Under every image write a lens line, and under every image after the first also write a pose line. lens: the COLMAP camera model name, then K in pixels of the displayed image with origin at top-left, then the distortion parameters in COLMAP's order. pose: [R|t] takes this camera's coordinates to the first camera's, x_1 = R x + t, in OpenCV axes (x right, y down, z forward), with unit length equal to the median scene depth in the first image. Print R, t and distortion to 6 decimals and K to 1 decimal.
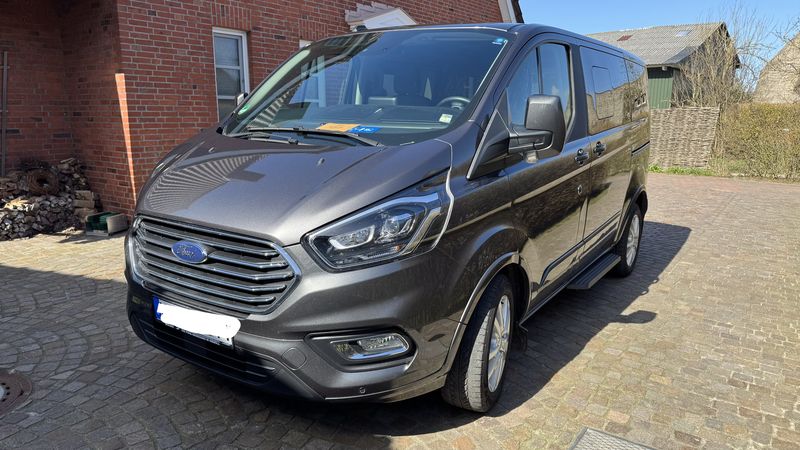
lens RADIAL K [[563.5, 0, 395.7], [0, 563.5, 226.8], [0, 0, 1]] dist [0.080146, -0.098134]
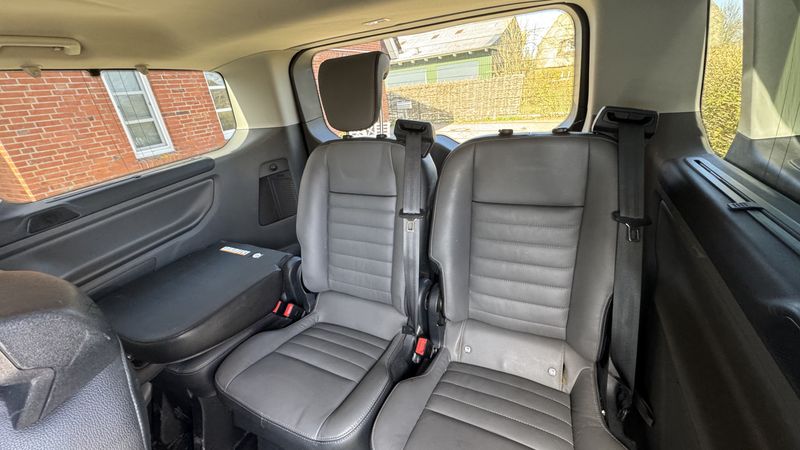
lens RADIAL K [[319.2, 0, 400.0], [0, 319.2, 225.0], [0, 0, 1]] dist [0.000130, -0.000060]
pose [[0.974464, -0.179811, 0.134491, 0.194969], [0.149262, 0.966181, 0.210274, -0.192273], [-0.167752, -0.184830, 0.968348, 0.600350]]
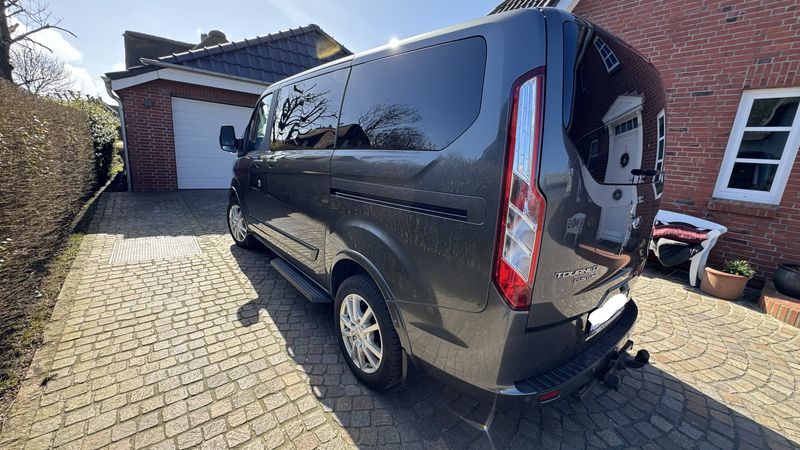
lens RADIAL K [[319.2, 0, 400.0], [0, 319.2, 225.0], [0, 0, 1]] dist [0.000130, -0.000060]
pose [[-0.275347, 0.225251, -0.934584, 1.151494], [-0.232952, 0.927555, 0.292189, -0.395621], [0.932694, 0.298166, -0.202927, 1.663833]]
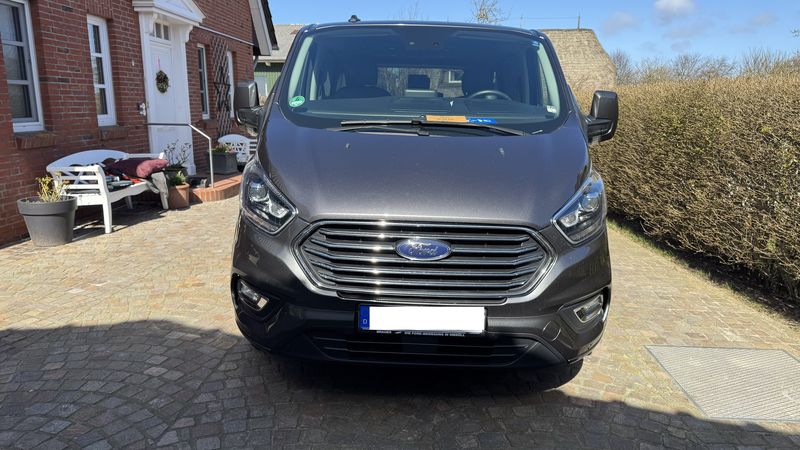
lens RADIAL K [[564.0, 0, 400.0], [0, 564.0, 225.0], [0, 0, 1]] dist [0.077979, -0.095811]
pose [[0.841086, -0.111950, 0.529190, -0.641820], [0.103937, 0.993566, 0.044992, -0.032944], [-0.530822, 0.017161, 0.847309, 0.141911]]
